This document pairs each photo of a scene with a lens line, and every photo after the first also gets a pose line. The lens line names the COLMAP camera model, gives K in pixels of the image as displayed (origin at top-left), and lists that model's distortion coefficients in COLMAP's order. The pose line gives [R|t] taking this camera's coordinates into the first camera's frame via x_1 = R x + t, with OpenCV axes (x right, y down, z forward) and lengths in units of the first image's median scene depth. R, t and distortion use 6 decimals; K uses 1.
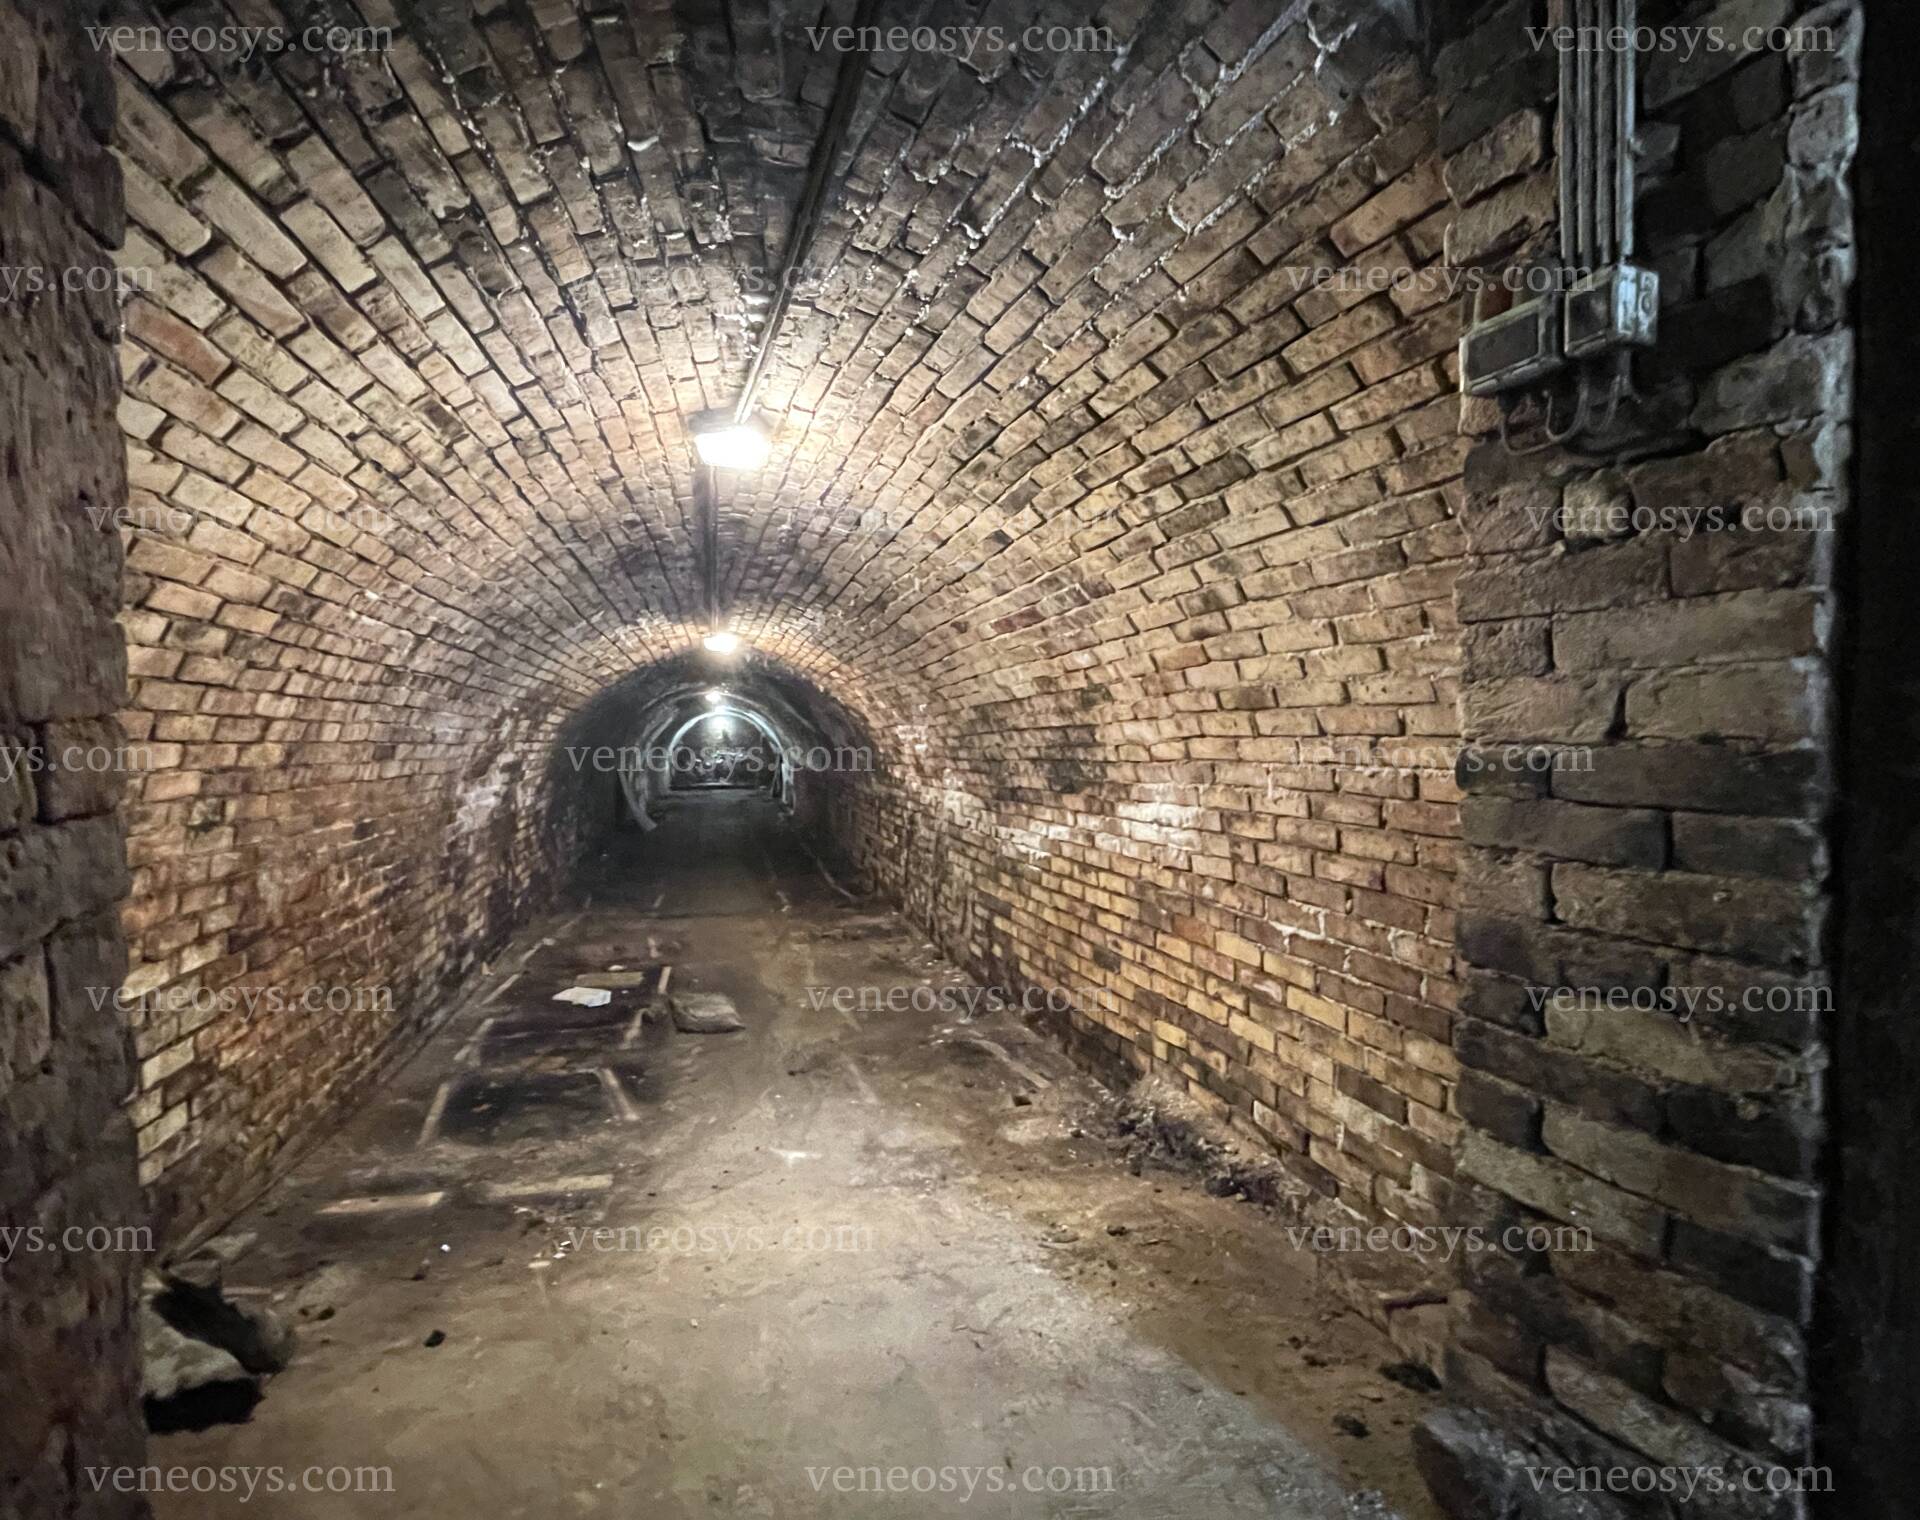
lens RADIAL K [[1012.2, 0, 960.0], [0, 1012.2, 760.0], [0, 0, 1]] dist [0.001539, 0.000219]
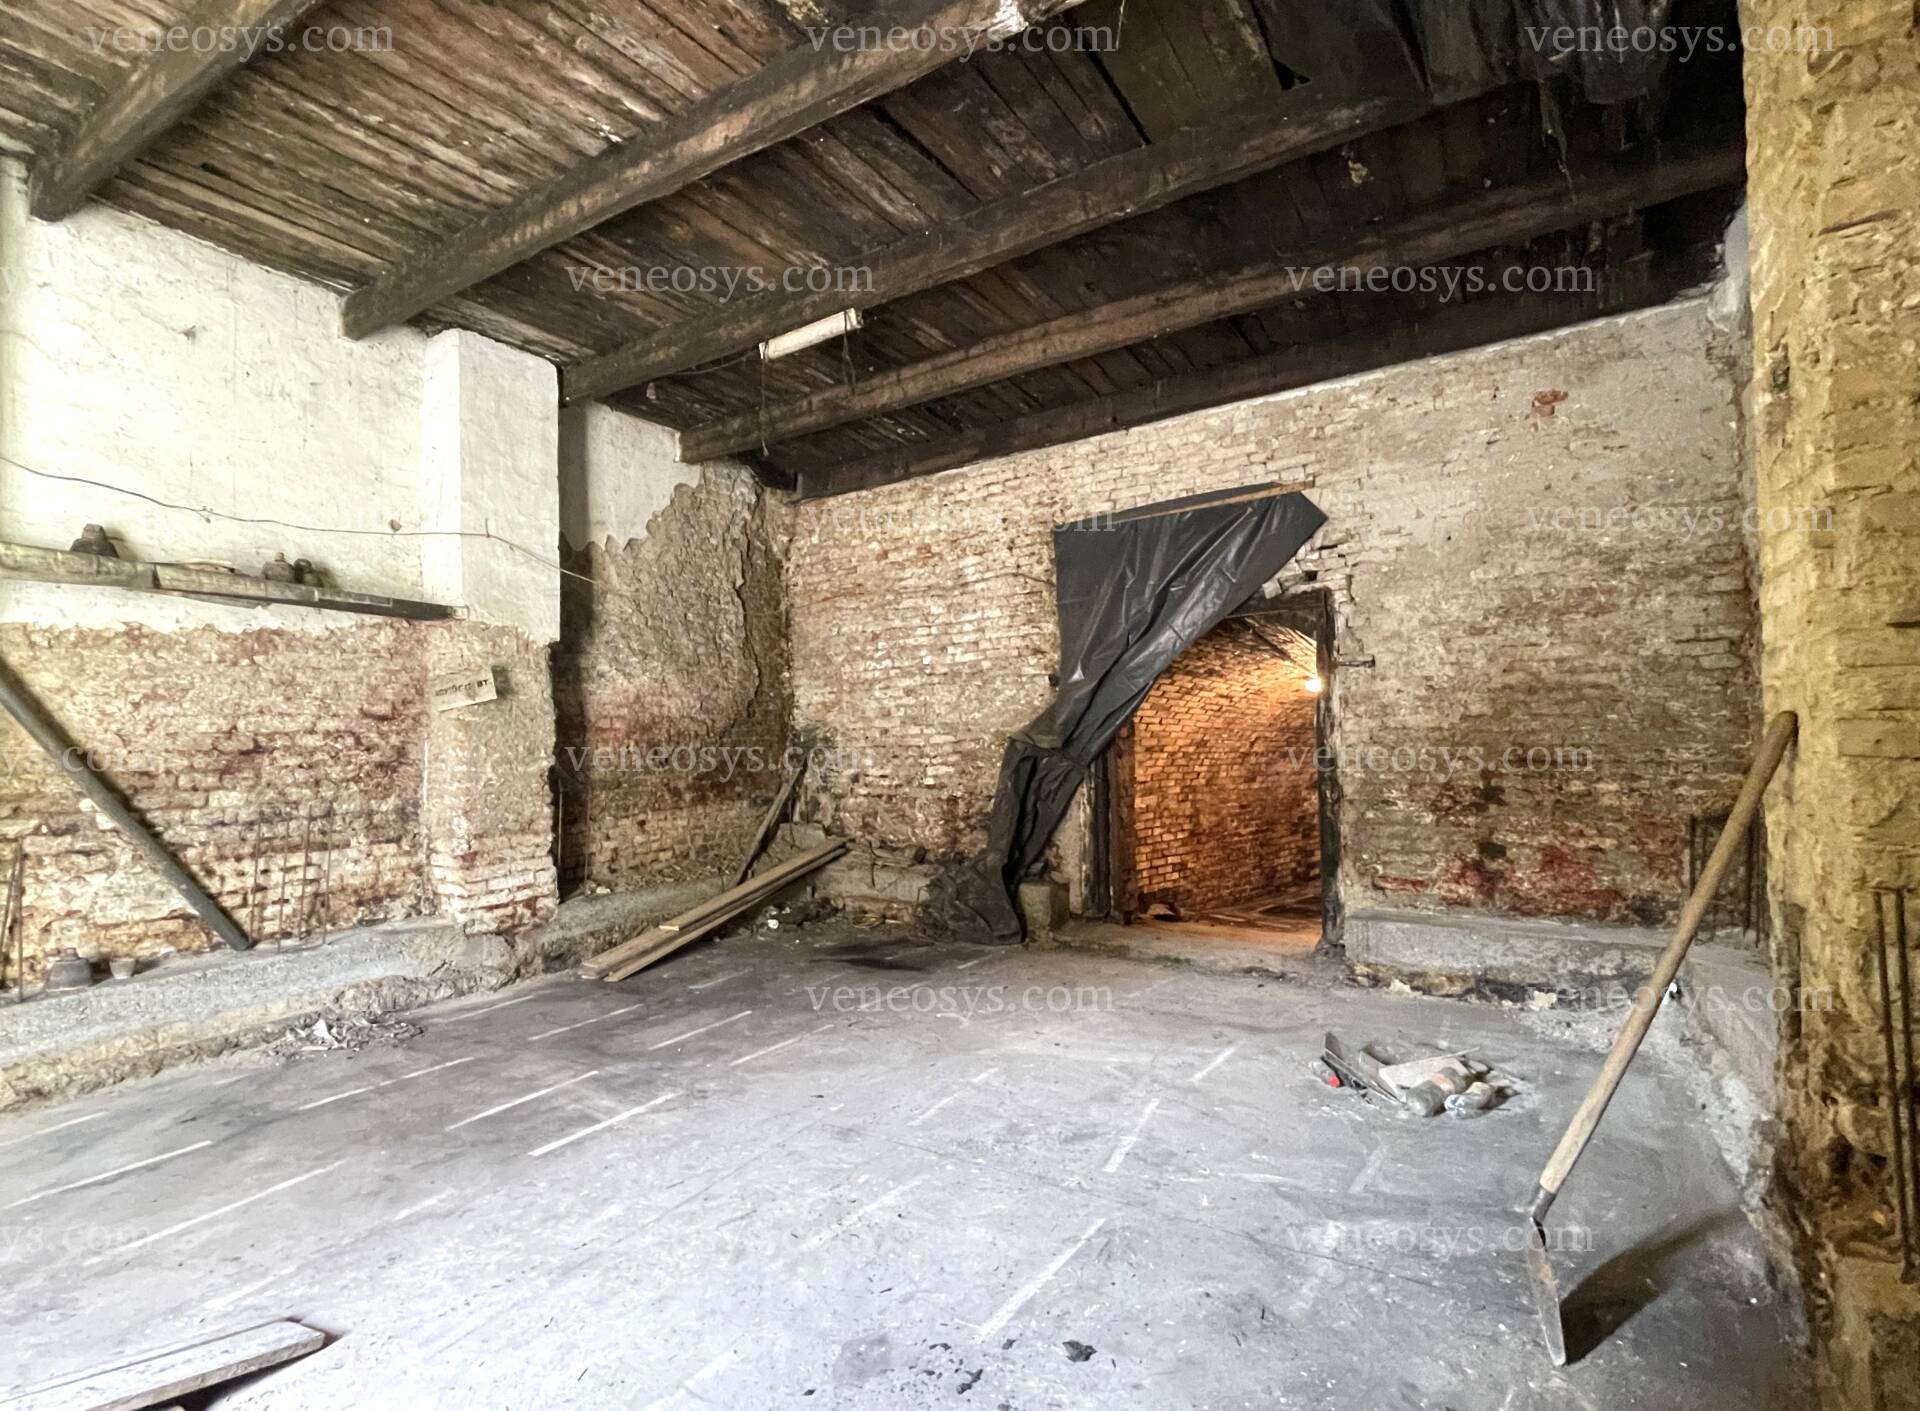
lens RADIAL K [[917.2, 0, 960.0], [0, 917.2, 705.5], [0, 0, 1]] dist [-0.002516, -0.000103]
pose [[0.527038, -0.040157, -0.848892, 1.213356], [-0.012273, 0.998419, -0.054850, -0.064834], [0.849753, 0.039326, 0.525712, -1.065953]]
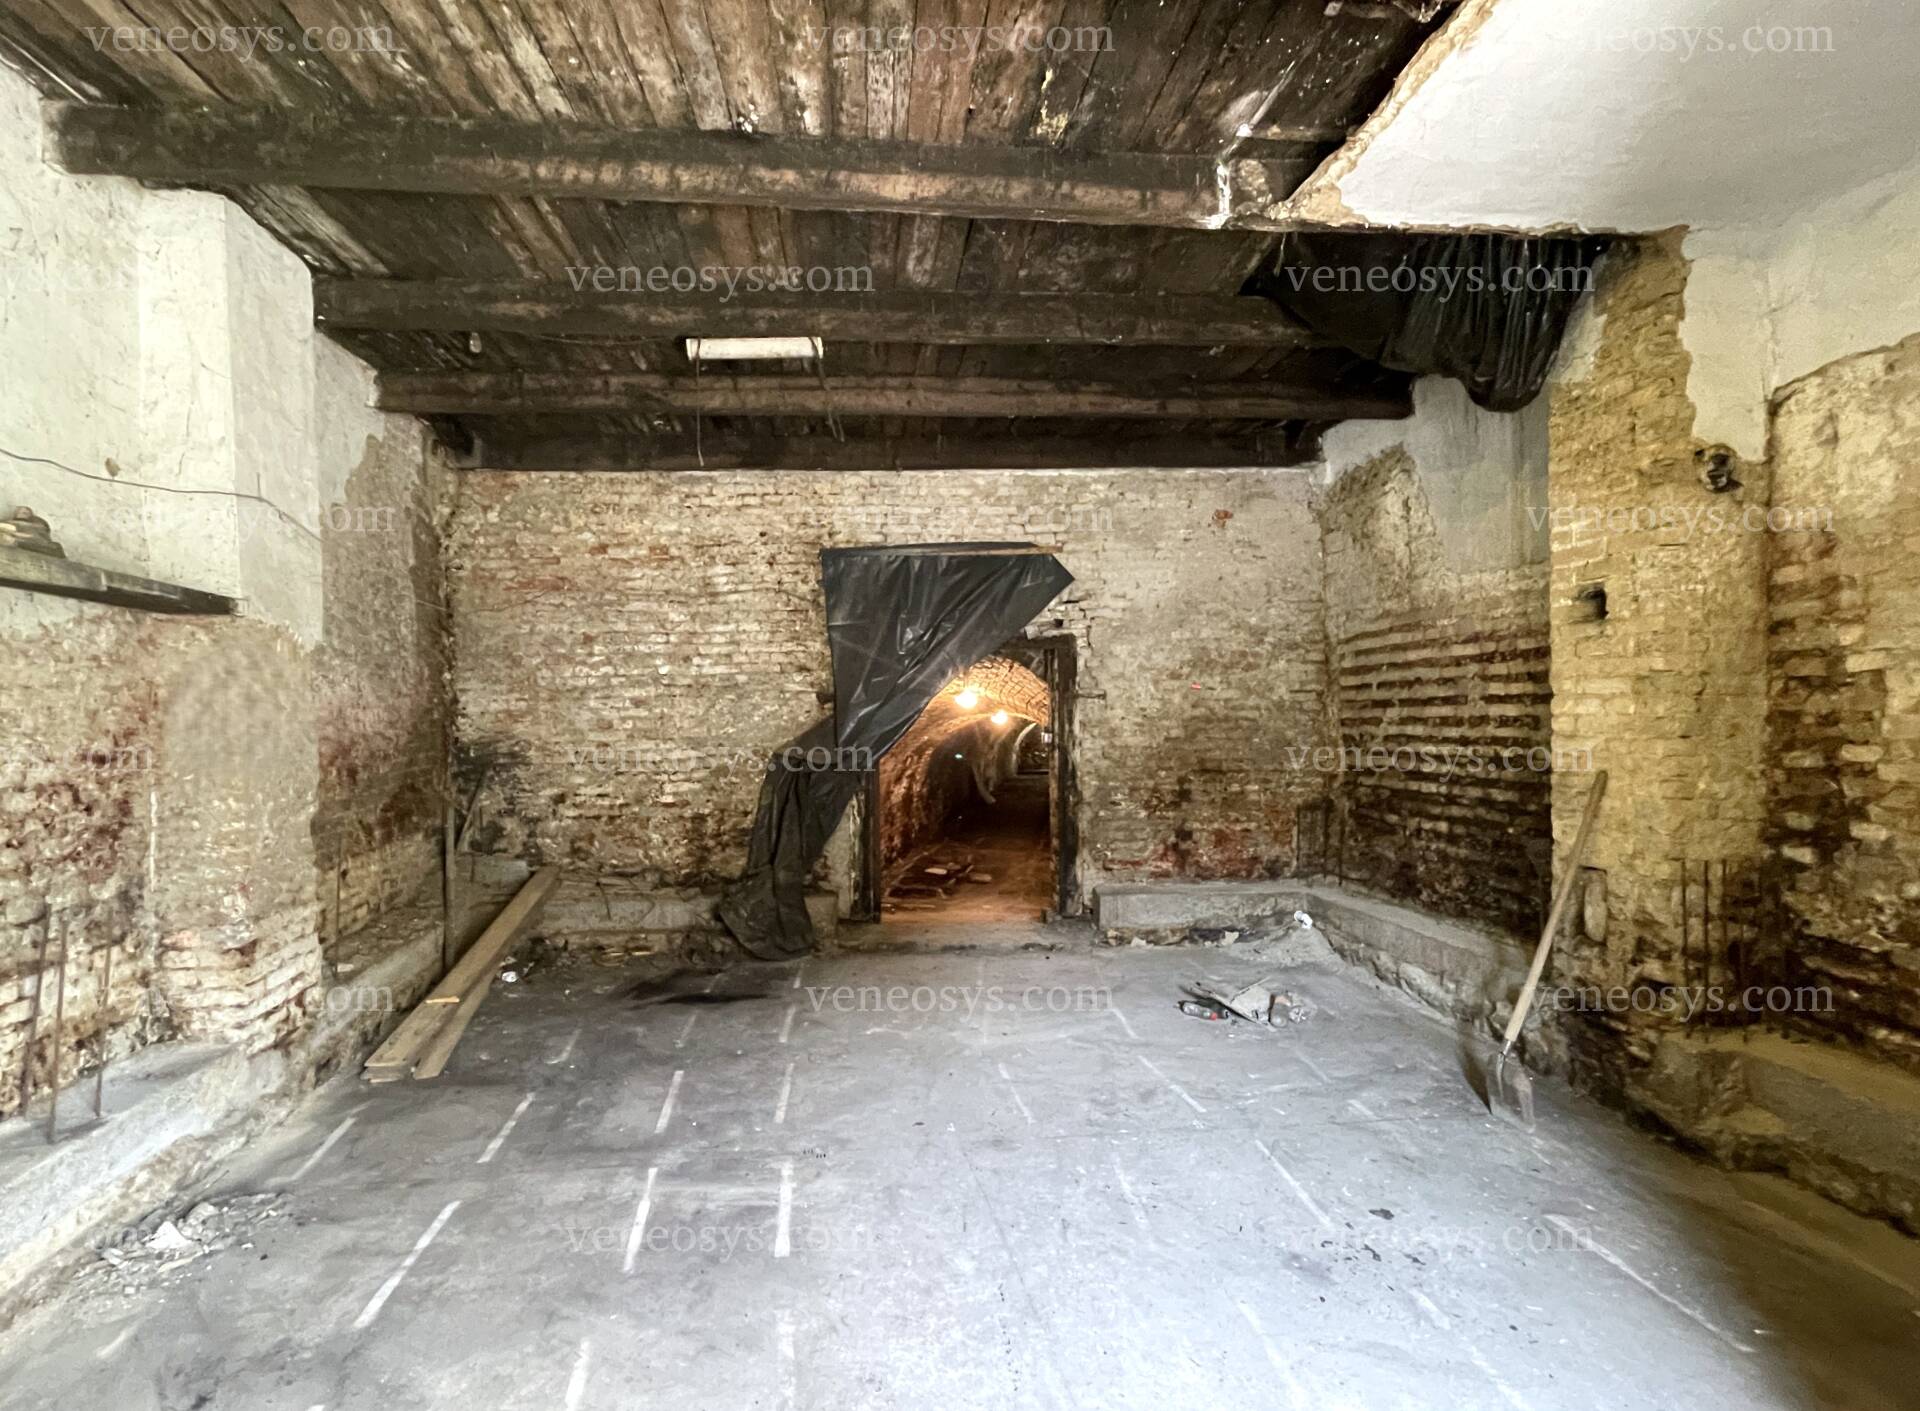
lens RADIAL K [[917.2, 0, 960.0], [0, 917.2, 705.5], [0, 0, 1]] dist [-0.002516, -0.000103]
pose [[0.933005, -0.012274, -0.359654, 0.727520], [-0.001431, 0.999284, -0.037813, -0.128592], [0.359861, 0.035794, 0.932319, -1.600775]]
